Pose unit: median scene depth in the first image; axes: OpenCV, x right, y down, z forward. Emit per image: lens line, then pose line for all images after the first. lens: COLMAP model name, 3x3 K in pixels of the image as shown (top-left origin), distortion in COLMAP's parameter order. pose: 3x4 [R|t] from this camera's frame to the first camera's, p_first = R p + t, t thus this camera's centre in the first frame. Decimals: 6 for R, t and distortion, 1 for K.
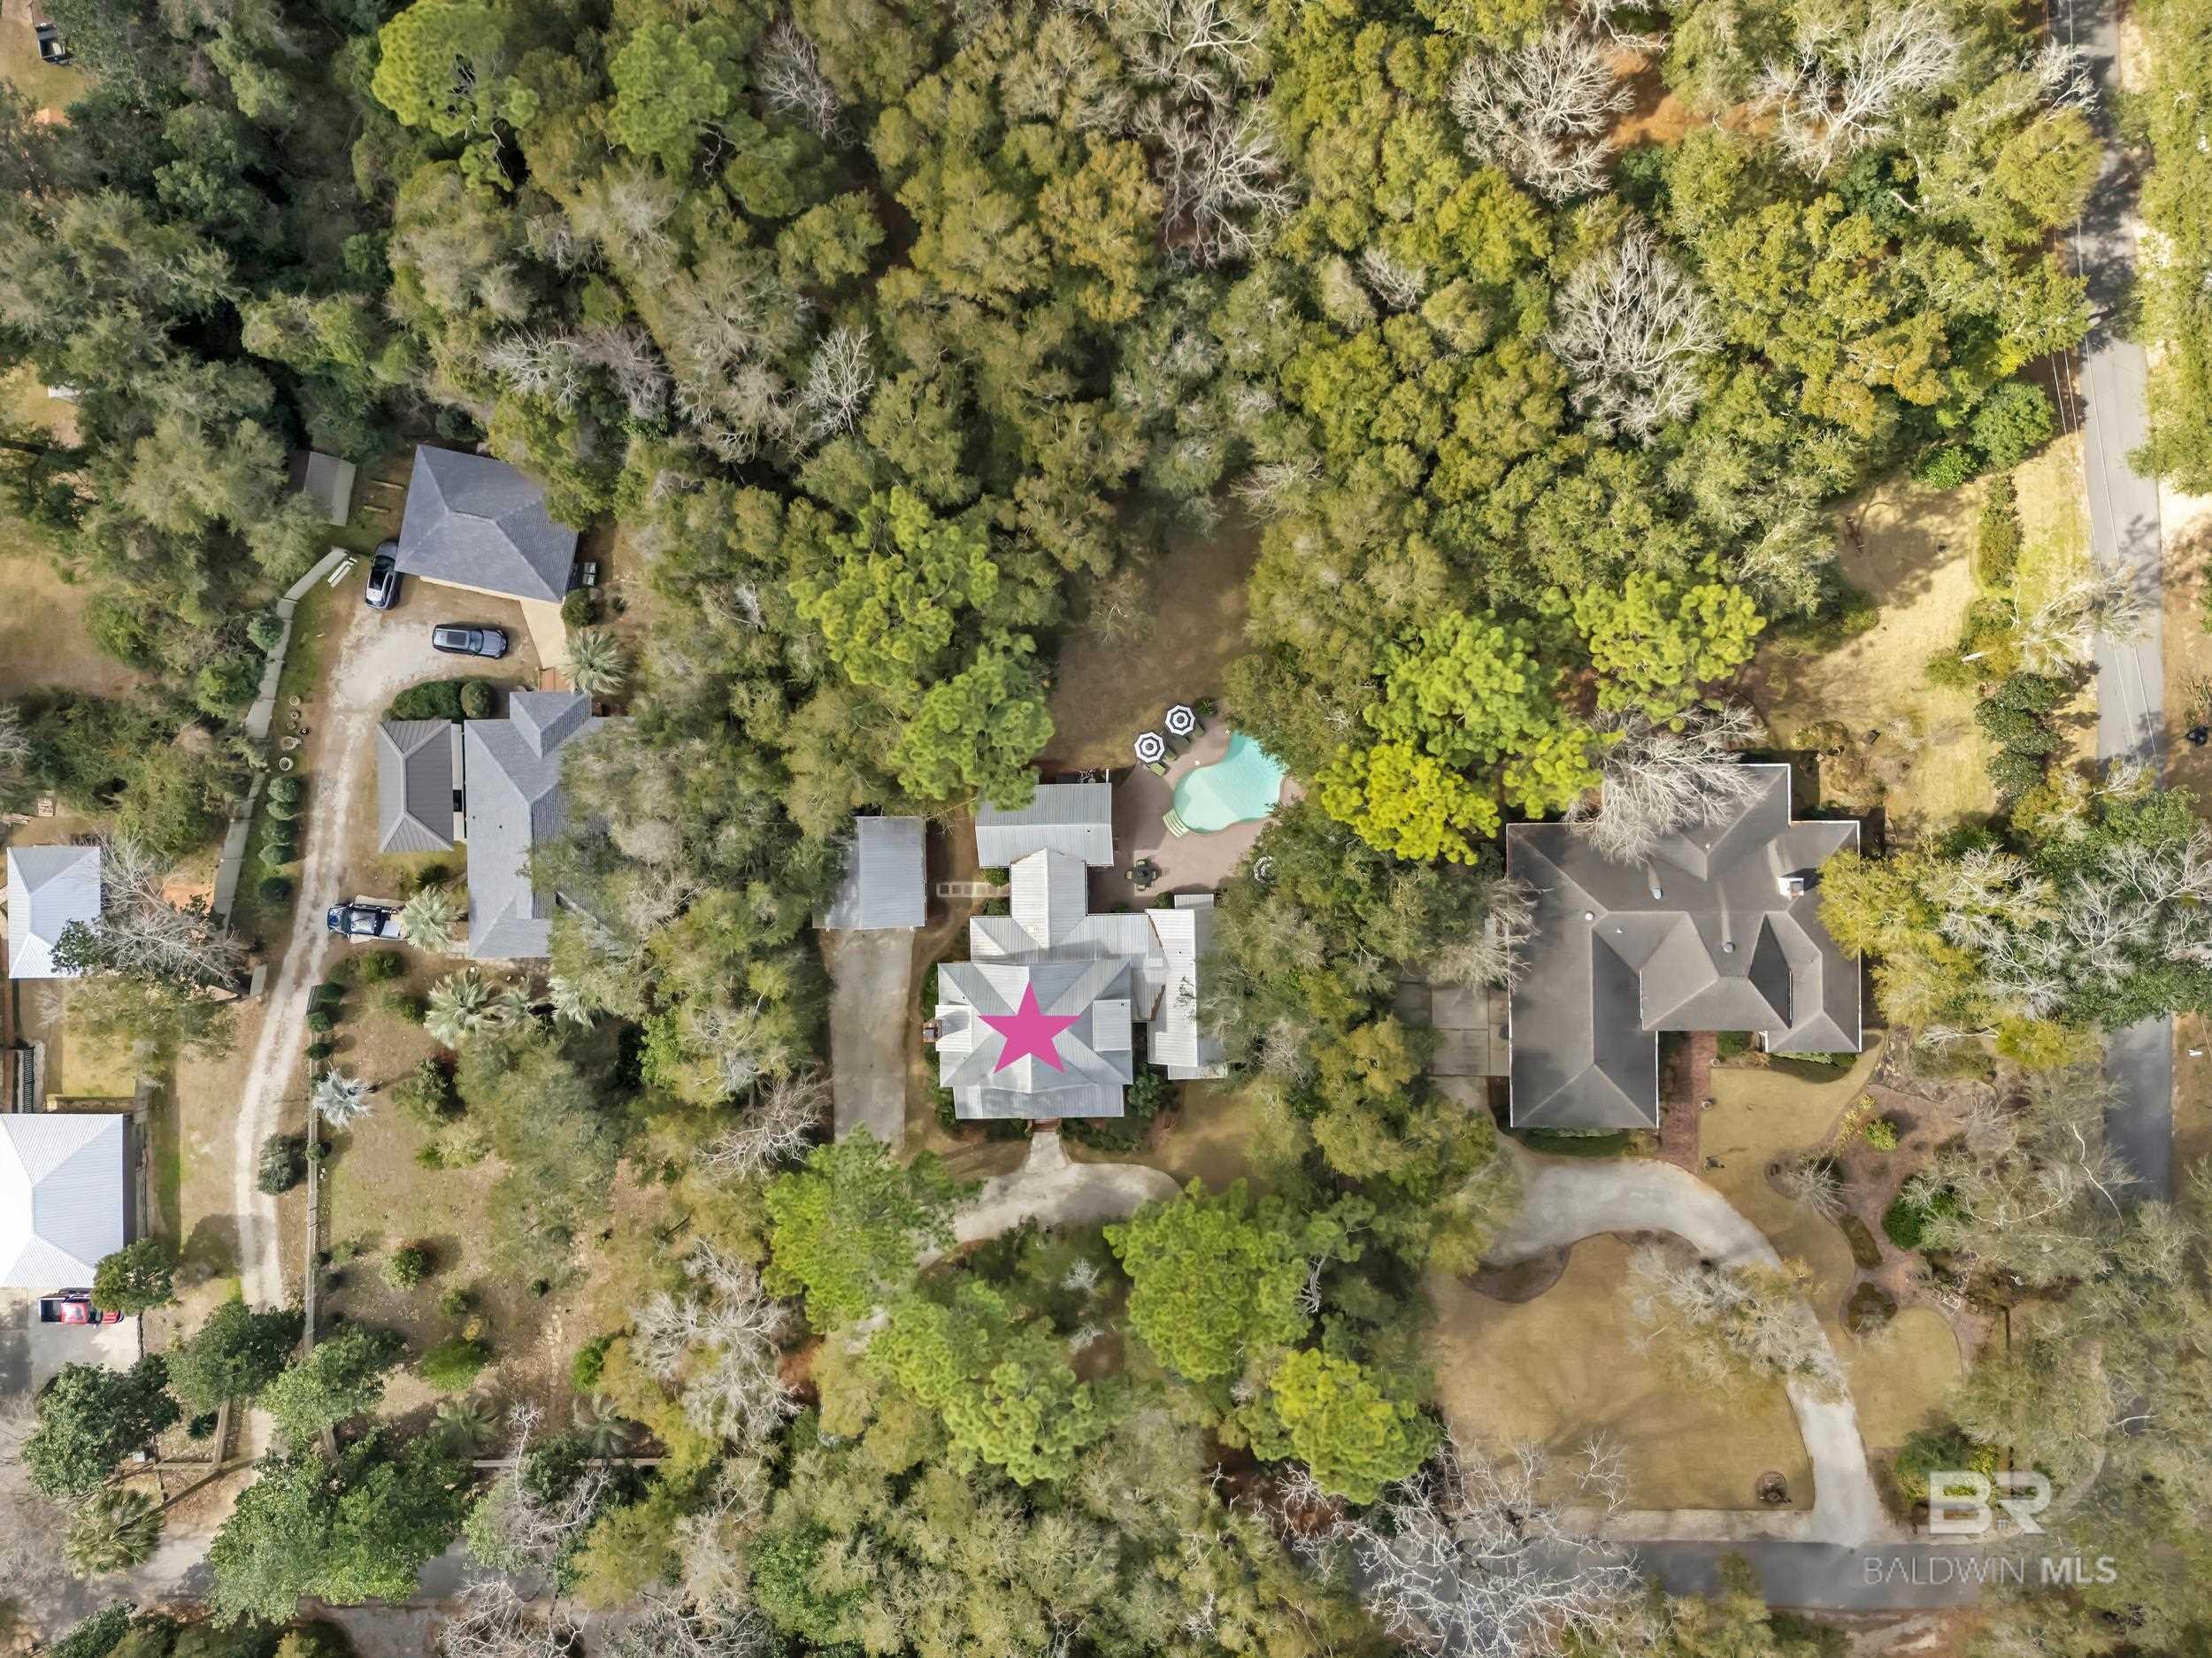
lens RADIAL K [[1685.4, 0, 1106.0], [0, 1685.4, 829.0], [0, 0, 1]] dist [0.088402, -0.106189]
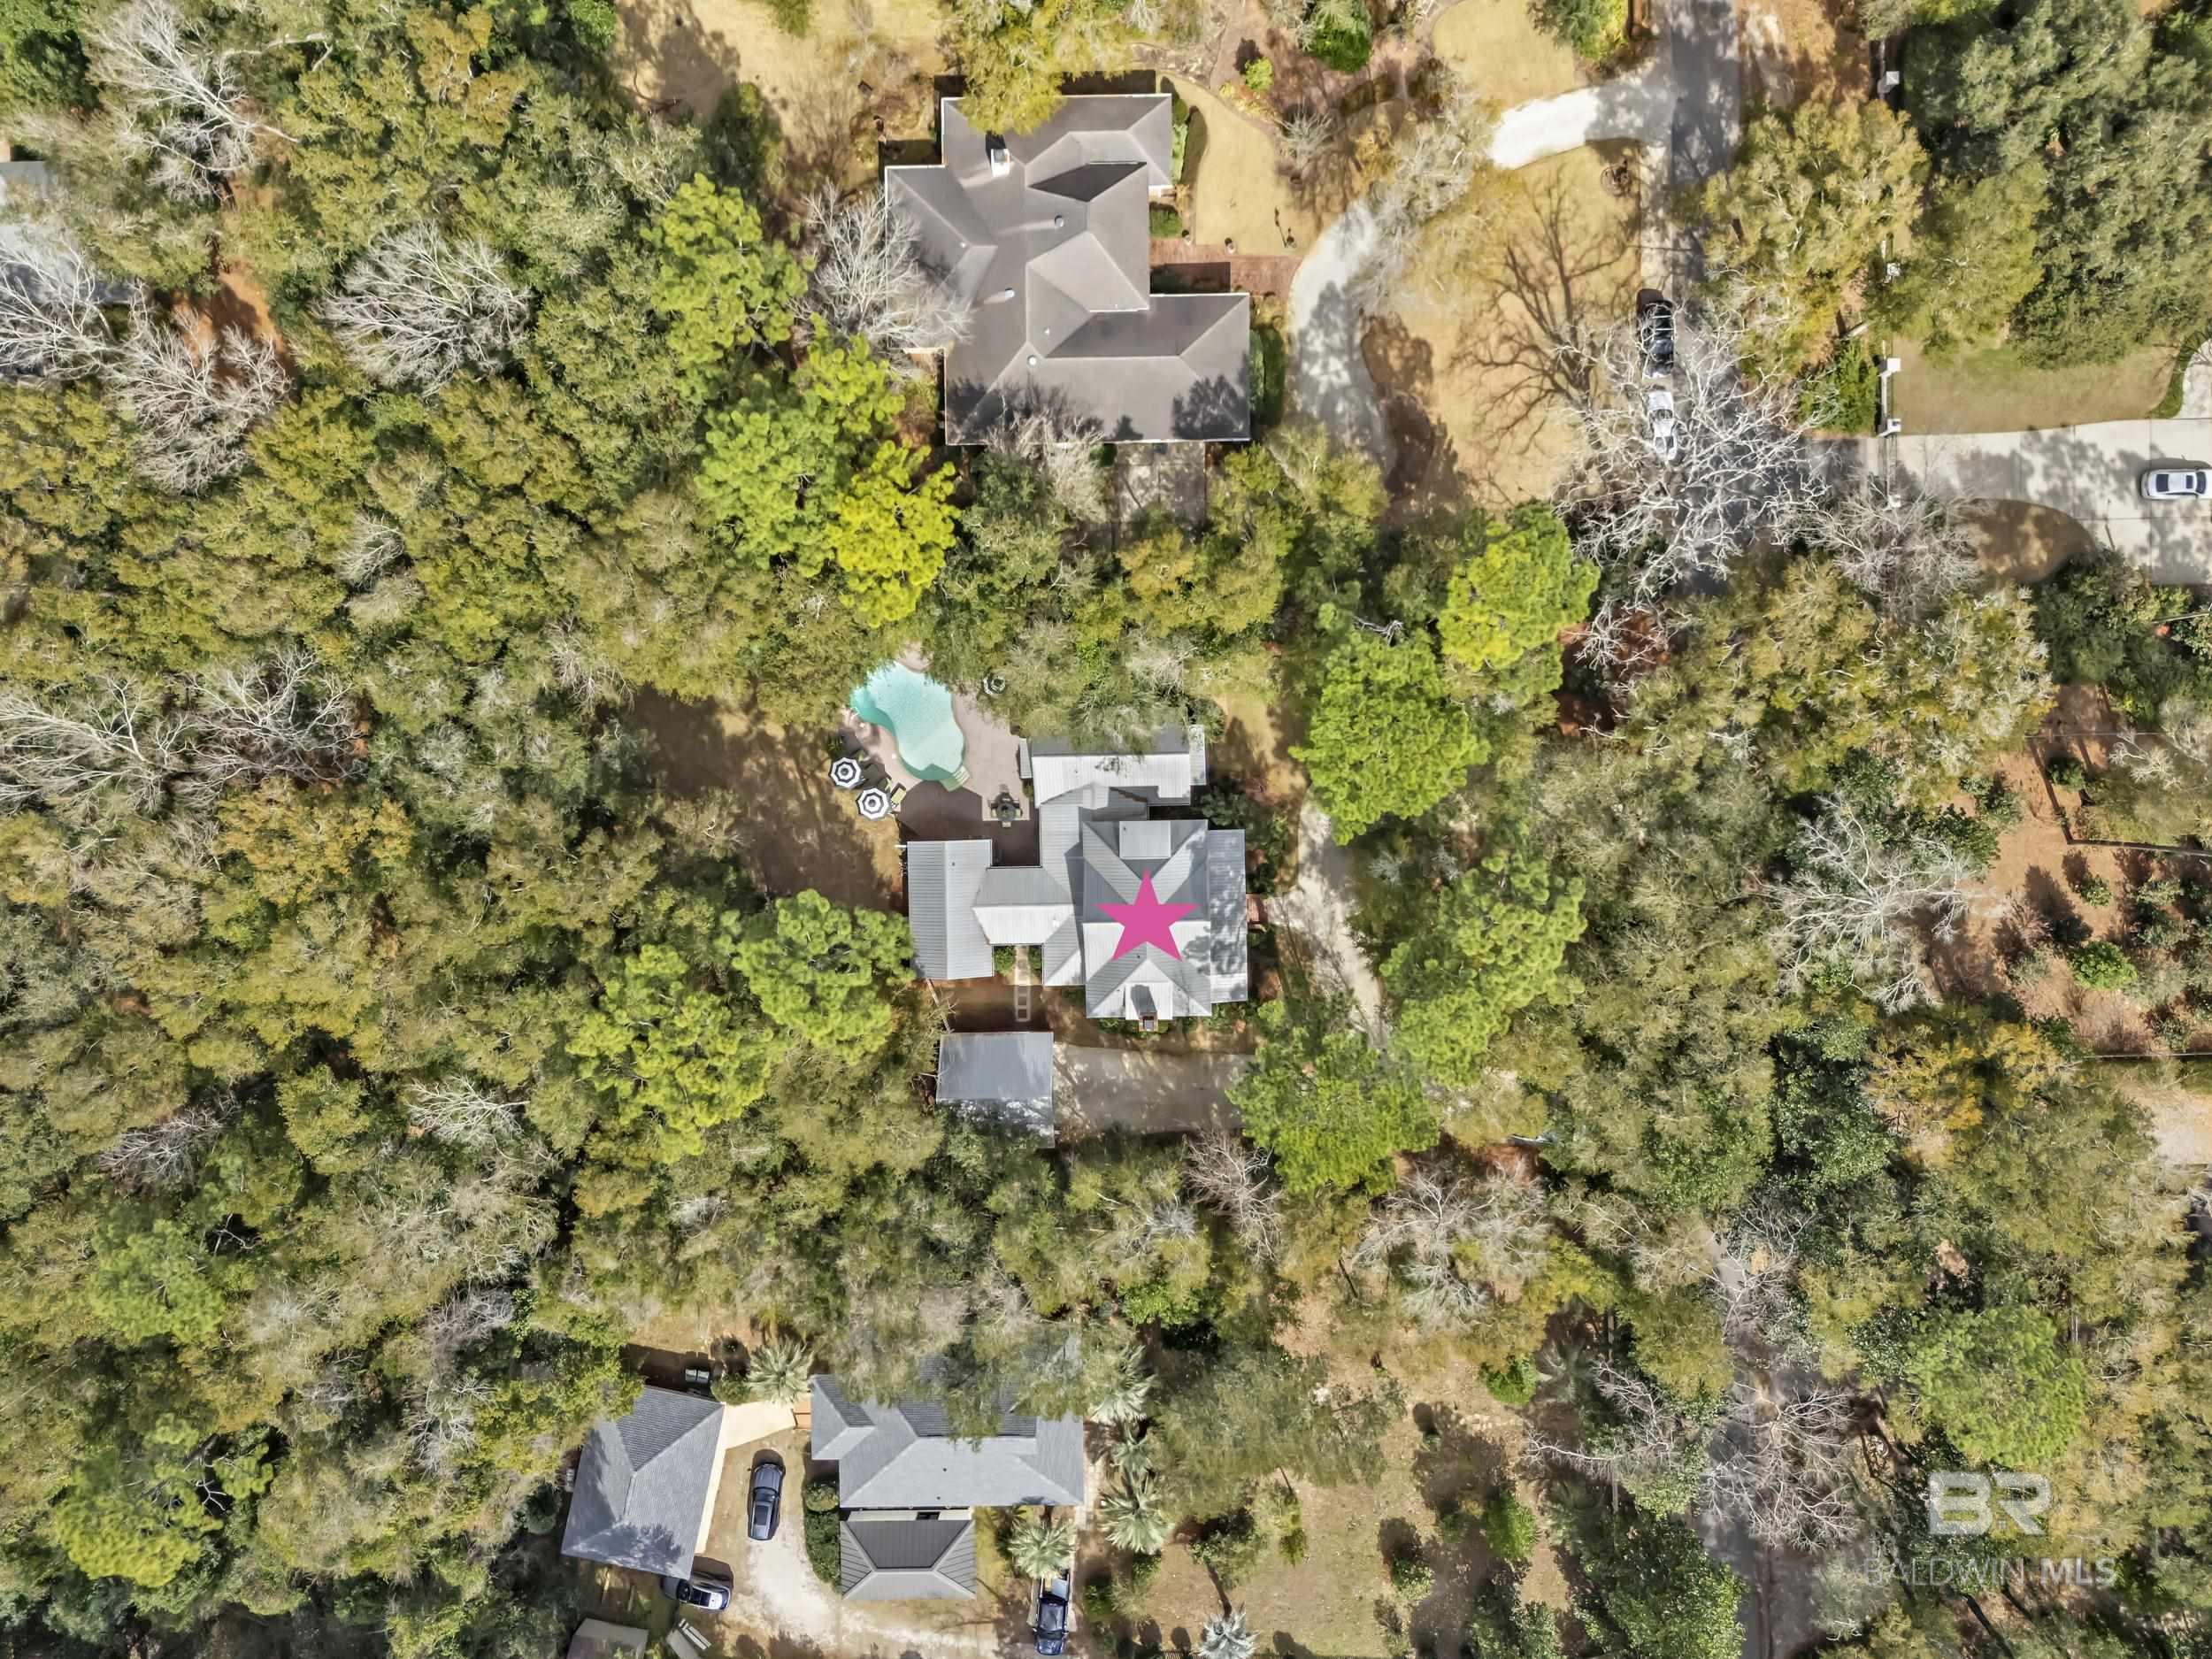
lens RADIAL K [[1621.5, 0, 1106.0], [0, 1621.5, 829.5], [0, 0, 1]] dist [0.084607, -0.089430]
pose [[0.003808, -0.999081, 0.042700, -0.032551], [0.999441, 0.002385, -0.033332, 0.131460], [0.033199, 0.042803, 0.998532, 0.056882]]
